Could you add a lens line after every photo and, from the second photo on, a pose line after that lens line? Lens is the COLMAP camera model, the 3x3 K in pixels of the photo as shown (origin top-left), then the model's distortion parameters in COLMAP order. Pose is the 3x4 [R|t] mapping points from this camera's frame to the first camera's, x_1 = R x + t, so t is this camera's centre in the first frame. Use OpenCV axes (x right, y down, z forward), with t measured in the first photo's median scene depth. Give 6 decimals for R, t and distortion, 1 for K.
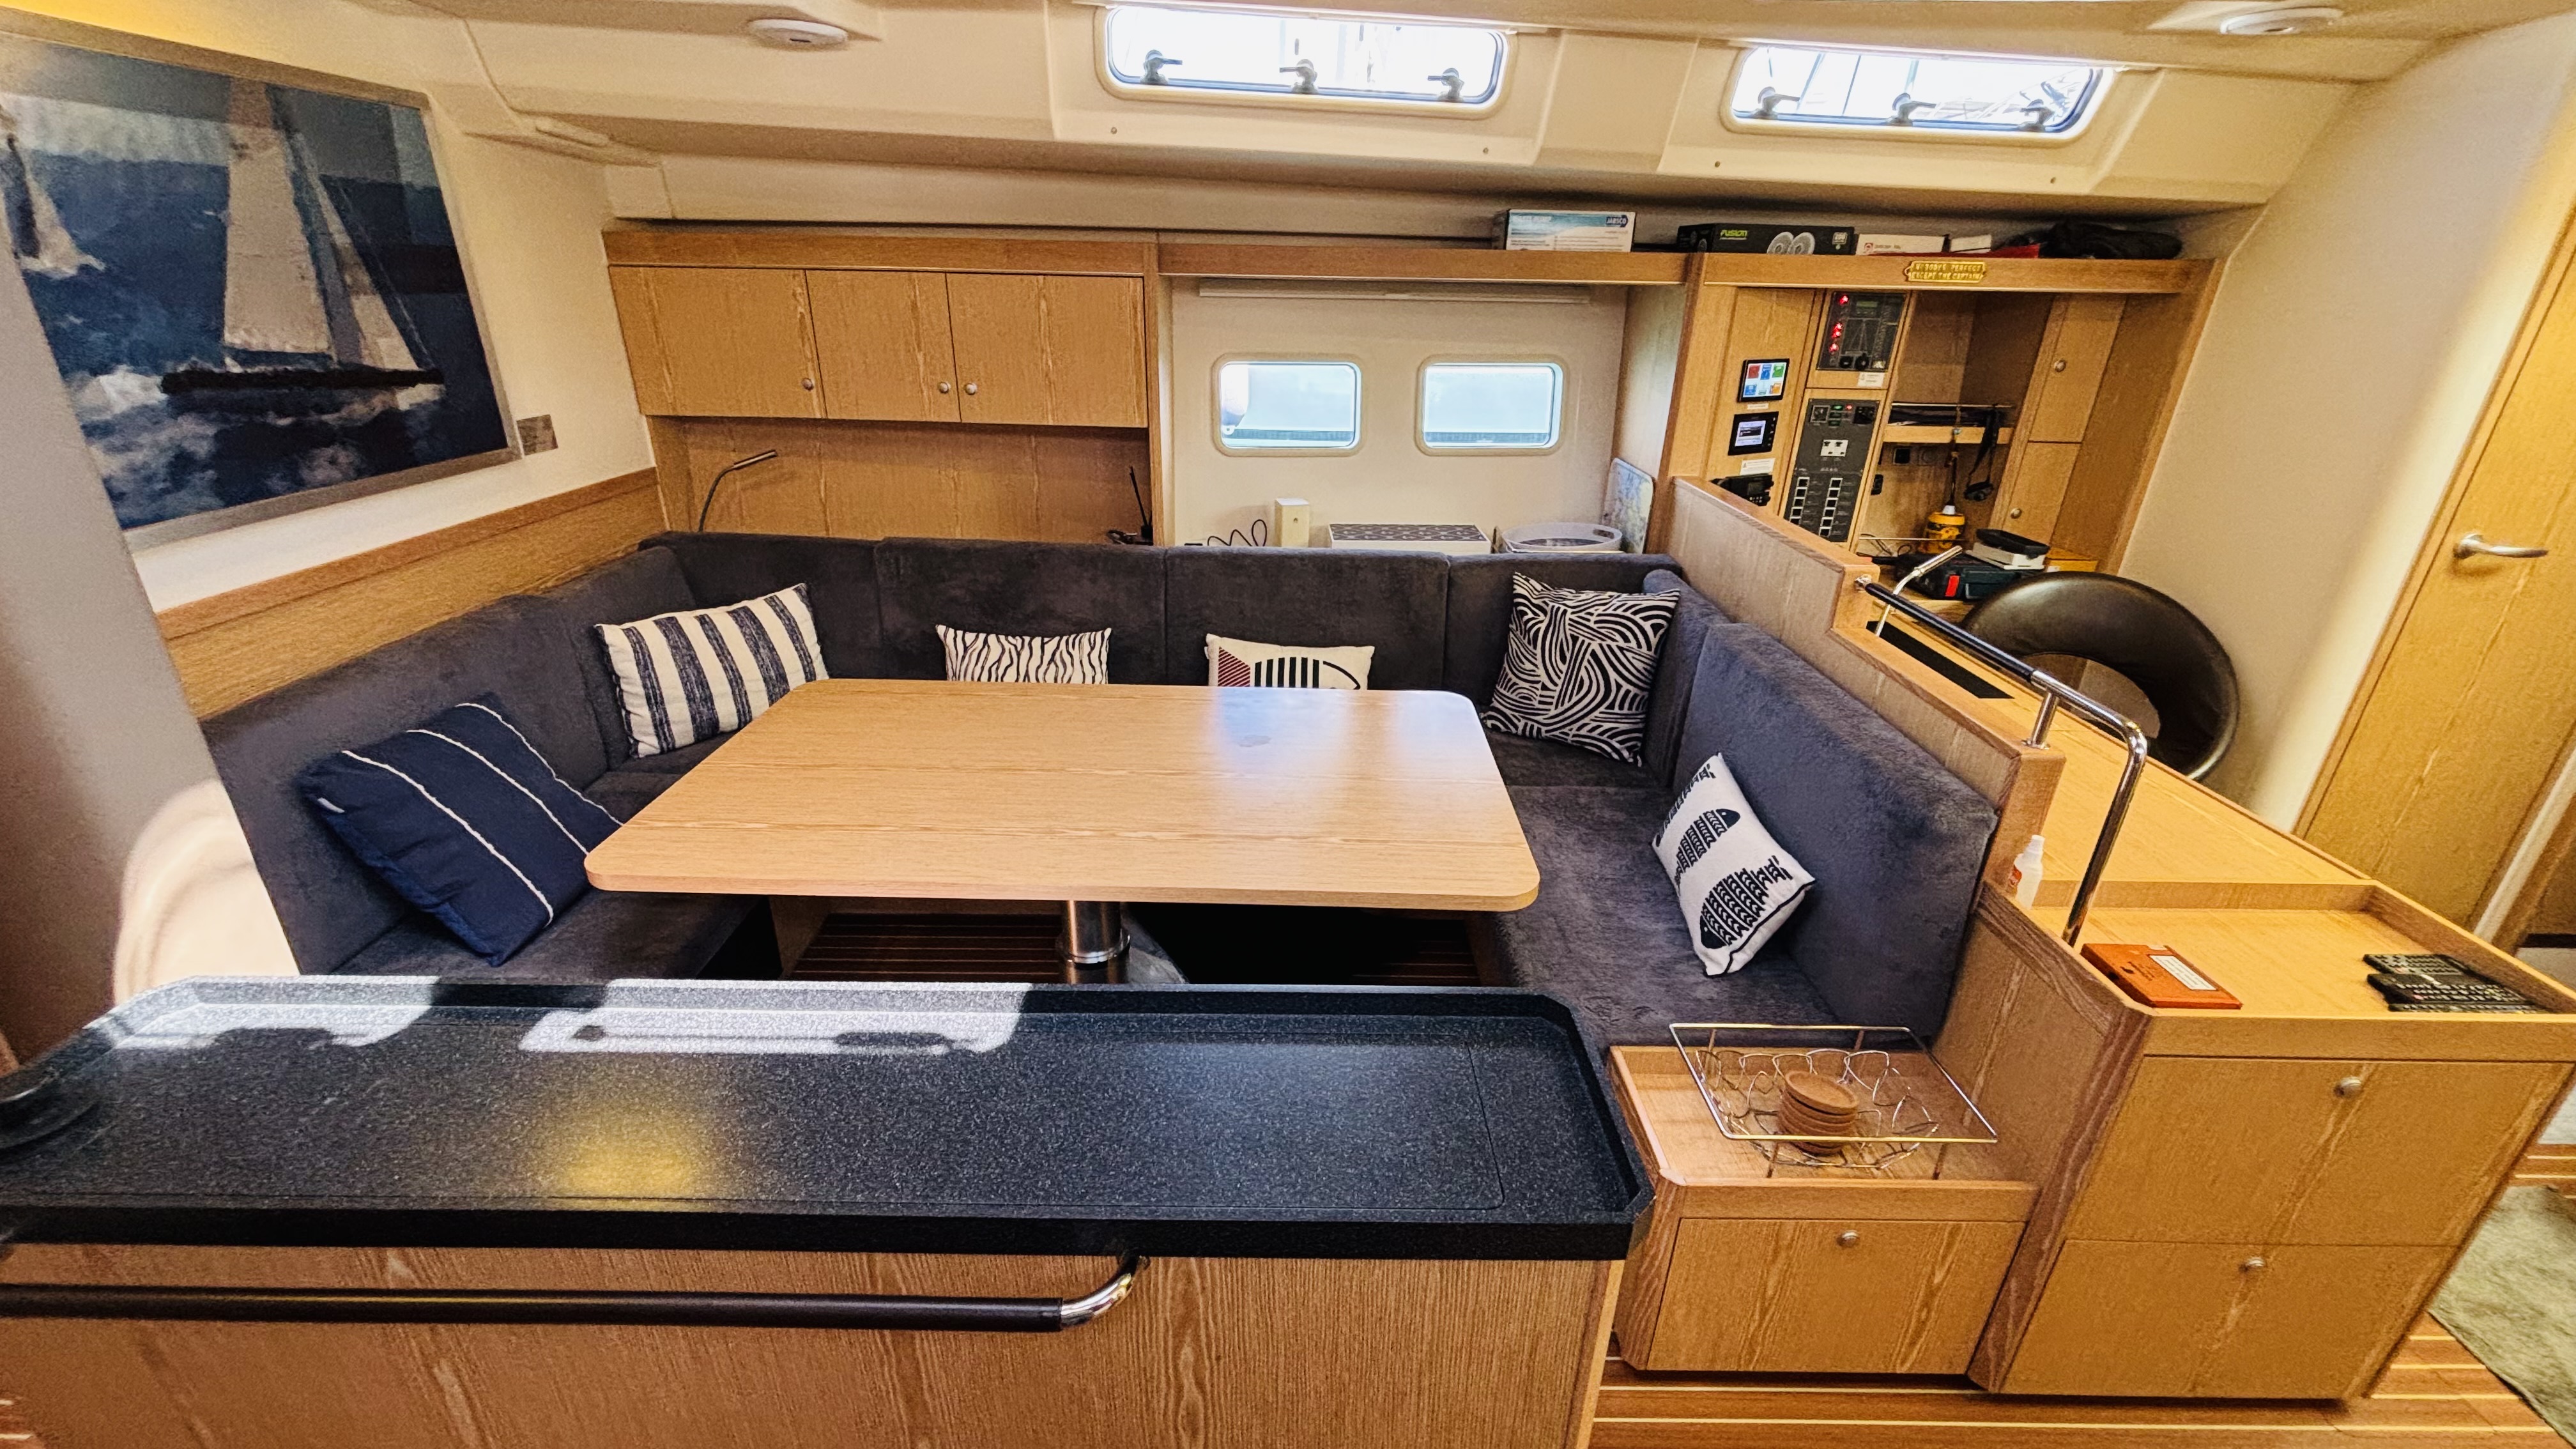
lens RADIAL K [[1038.7, 0, 1281.4], [0, 1038.7, 729.6], [0, 0, 1]] dist [0.001875, 0.000140]
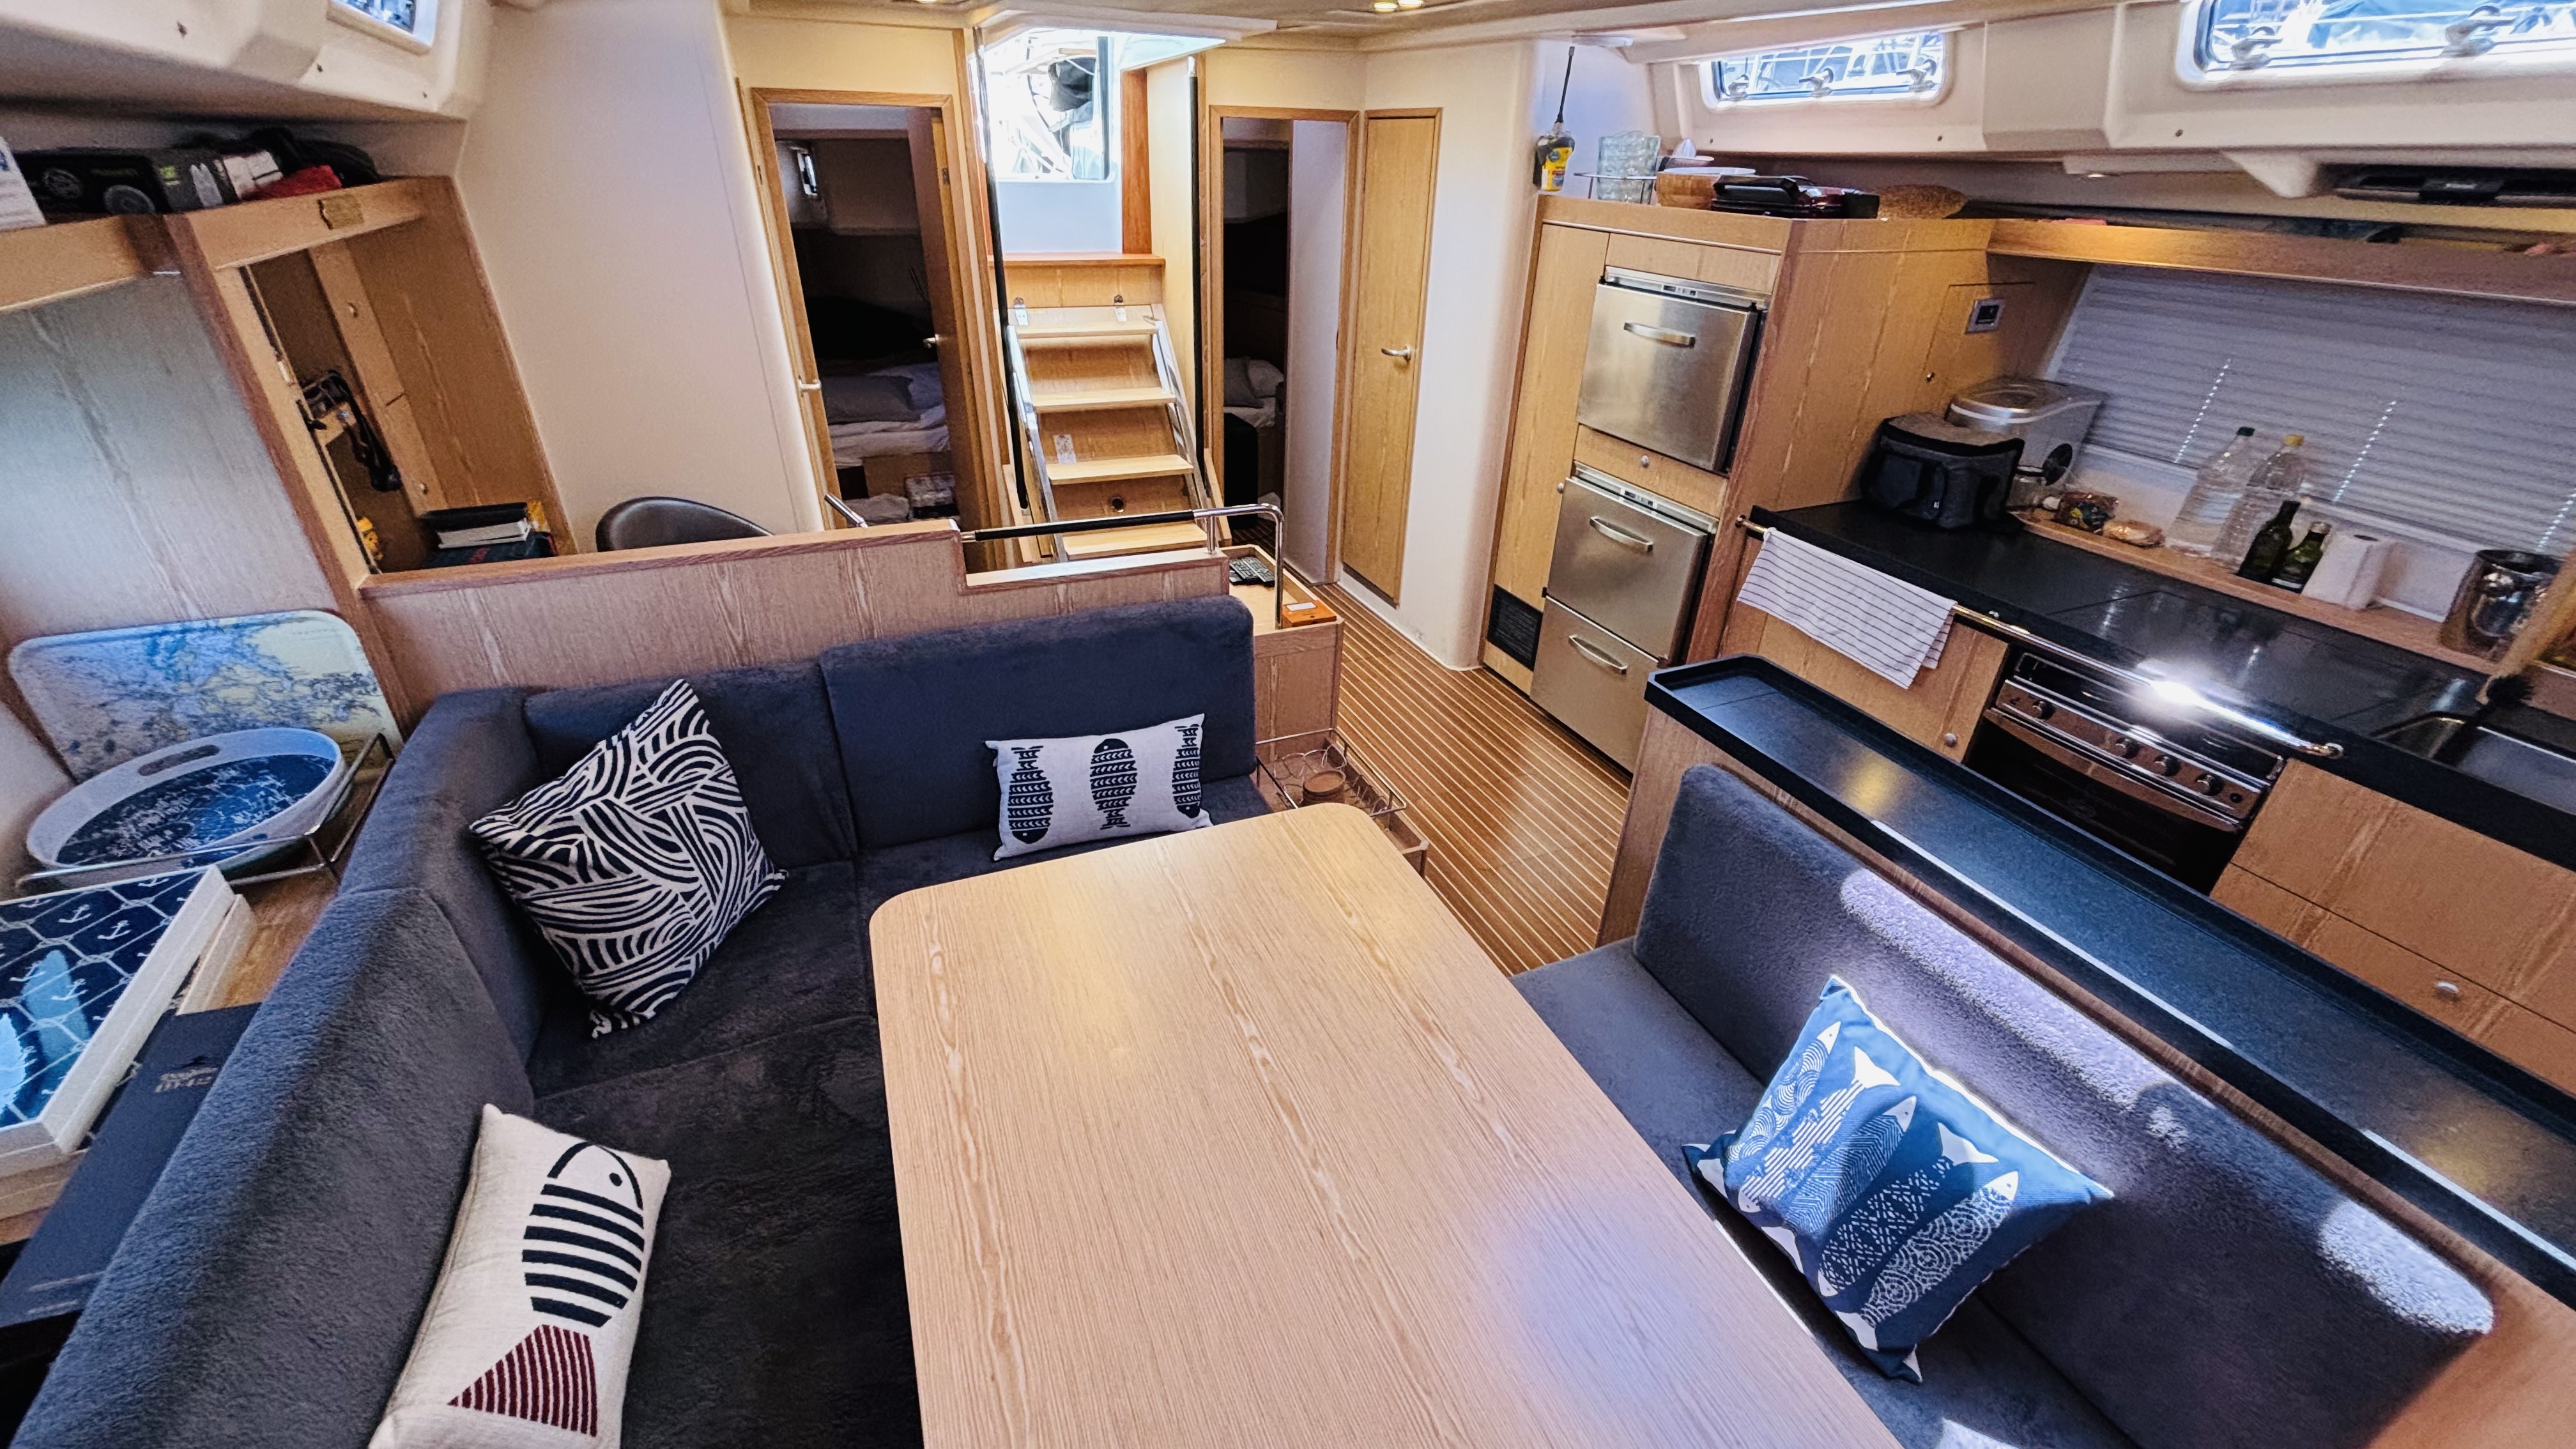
lens RADIAL K [[1038.7, 0, 1281.4], [0, 1038.7, 729.6], [0, 0, 1]] dist [0.001875, 0.000140]
pose [[-0.406721, -0.470924, 0.782821, -0.376605], [0.334295, 0.720746, 0.607266, -0.397410], [-0.850191, 0.508681, -0.135715, 0.713609]]
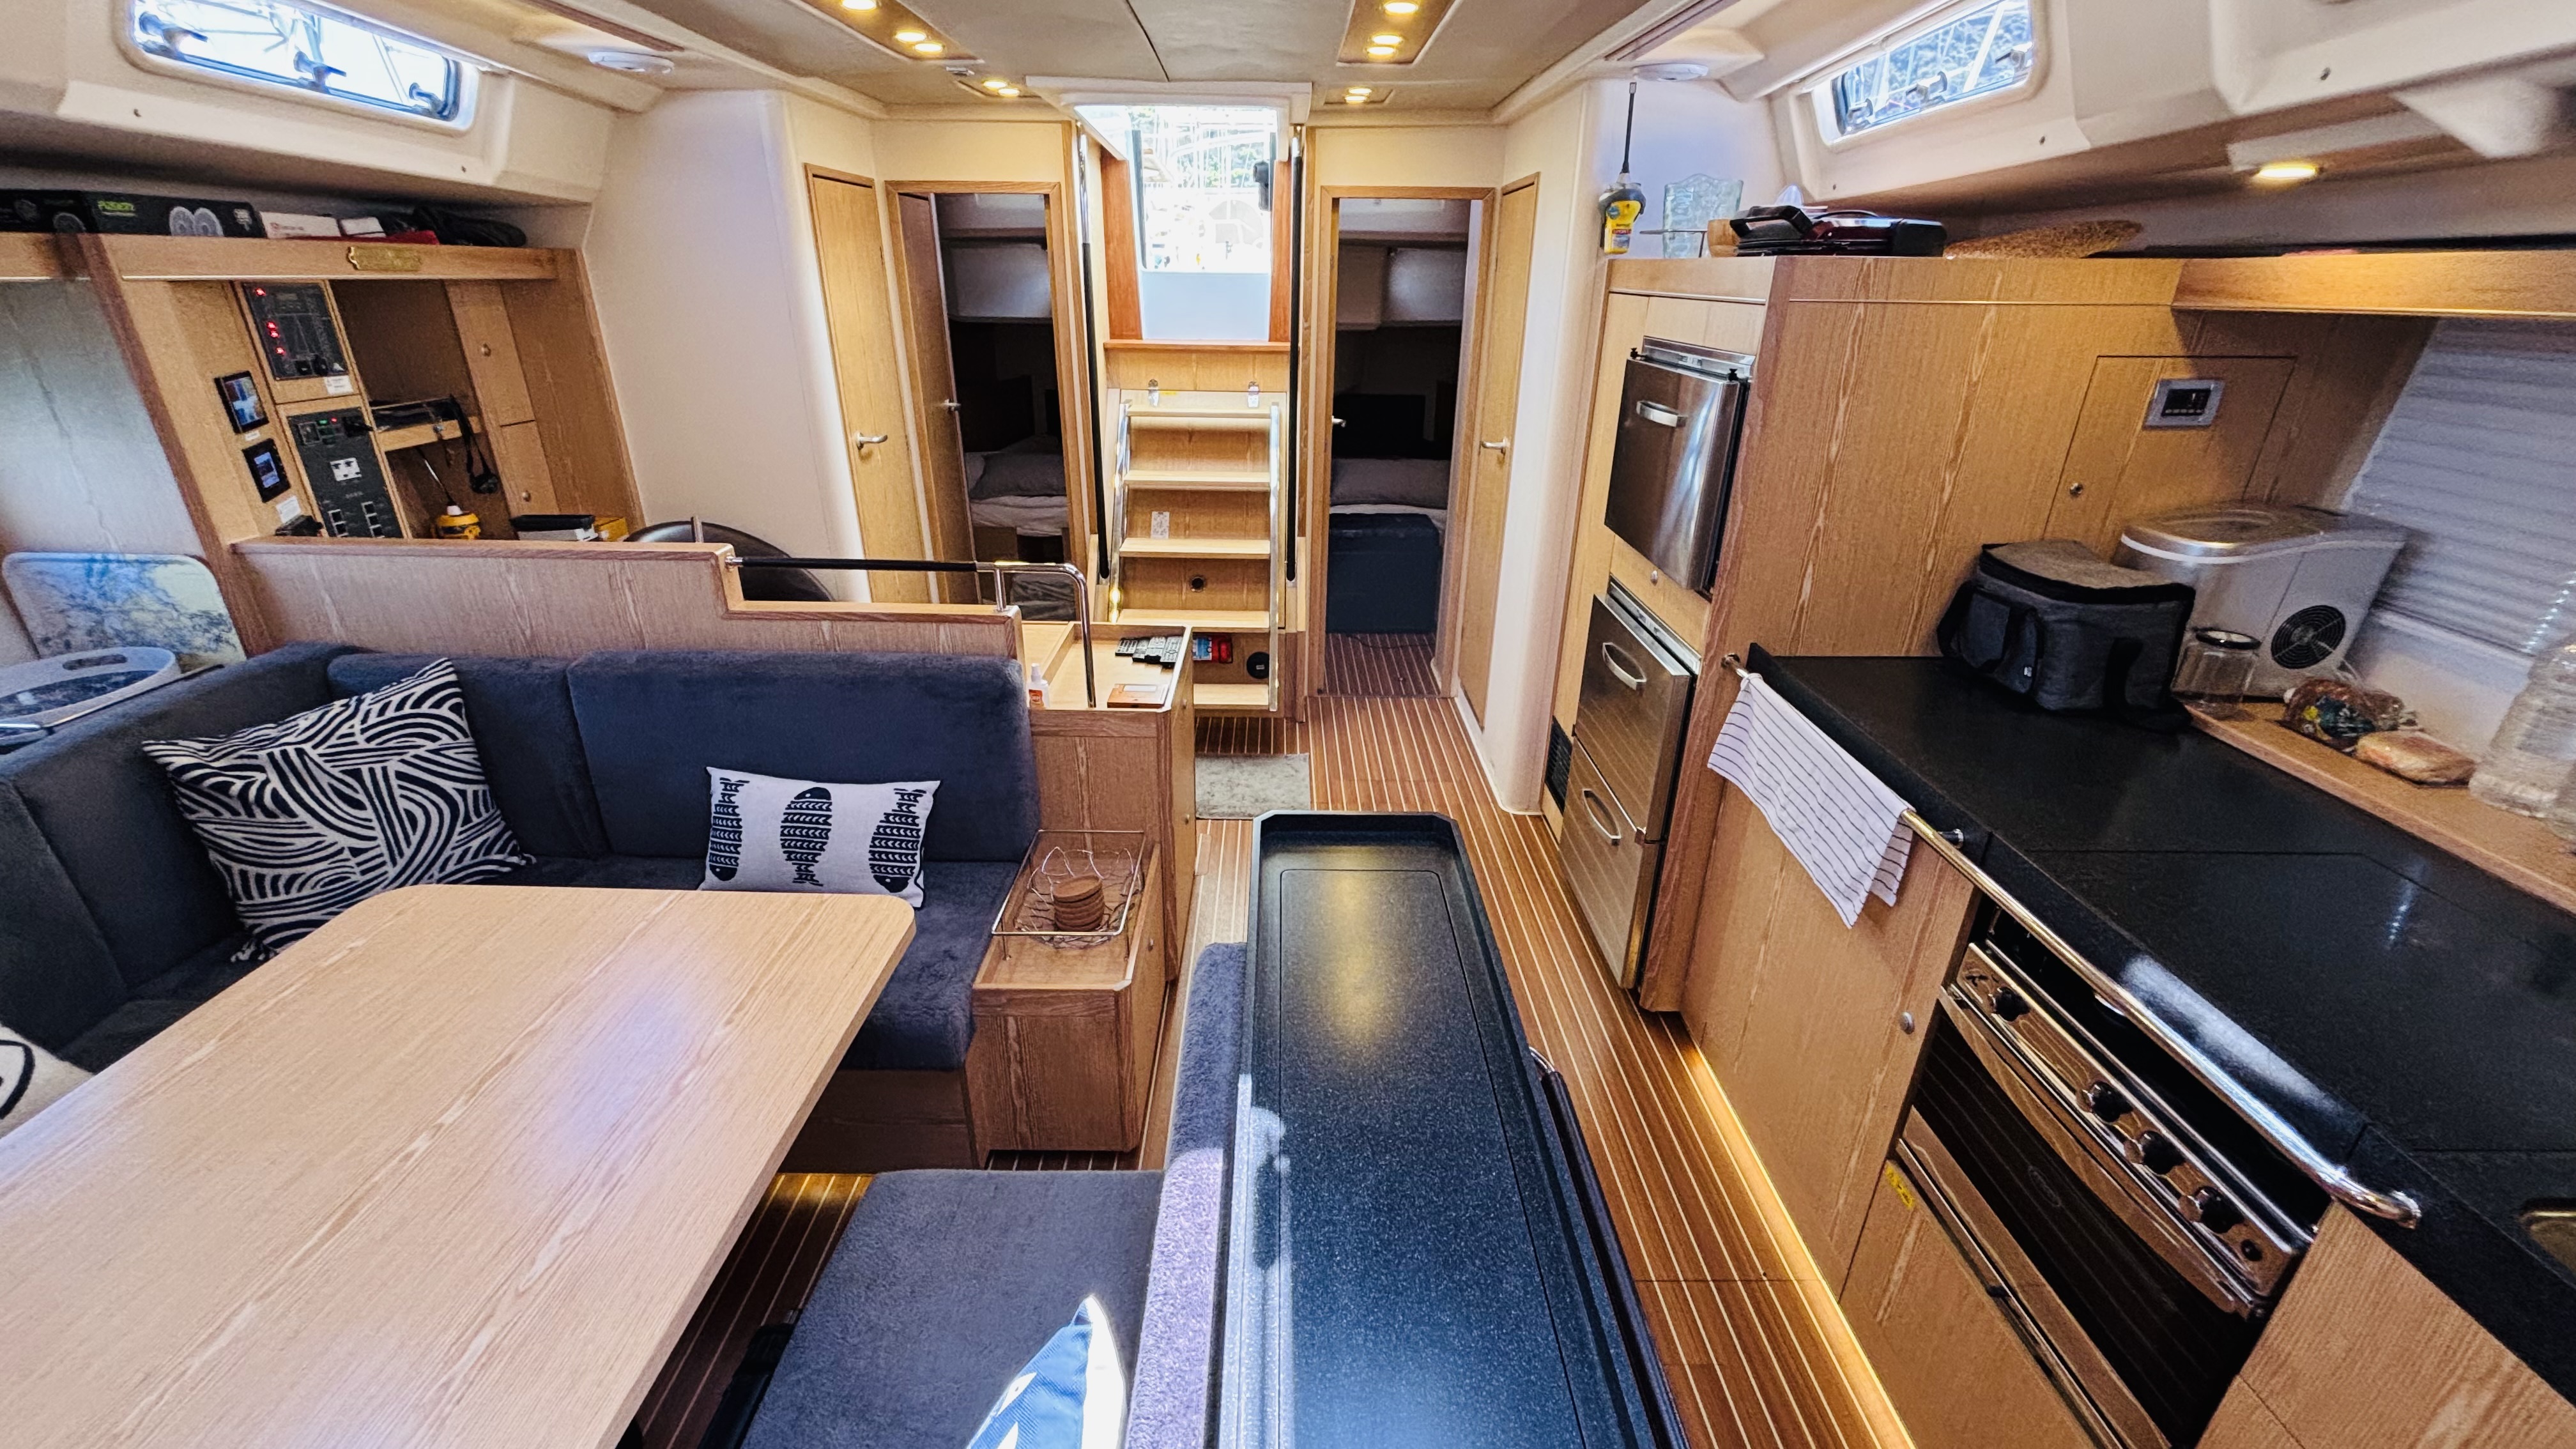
lens RADIAL K [[1038.7, 0, 1281.4], [0, 1038.7, 729.6], [0, 0, 1]] dist [0.001875, 0.000140]
pose [[-0.004905, -0.415832, 0.909428, -0.364615], [0.387096, 0.837748, 0.385144, -0.140577], [-0.922026, 0.353925, 0.156858, 0.274758]]
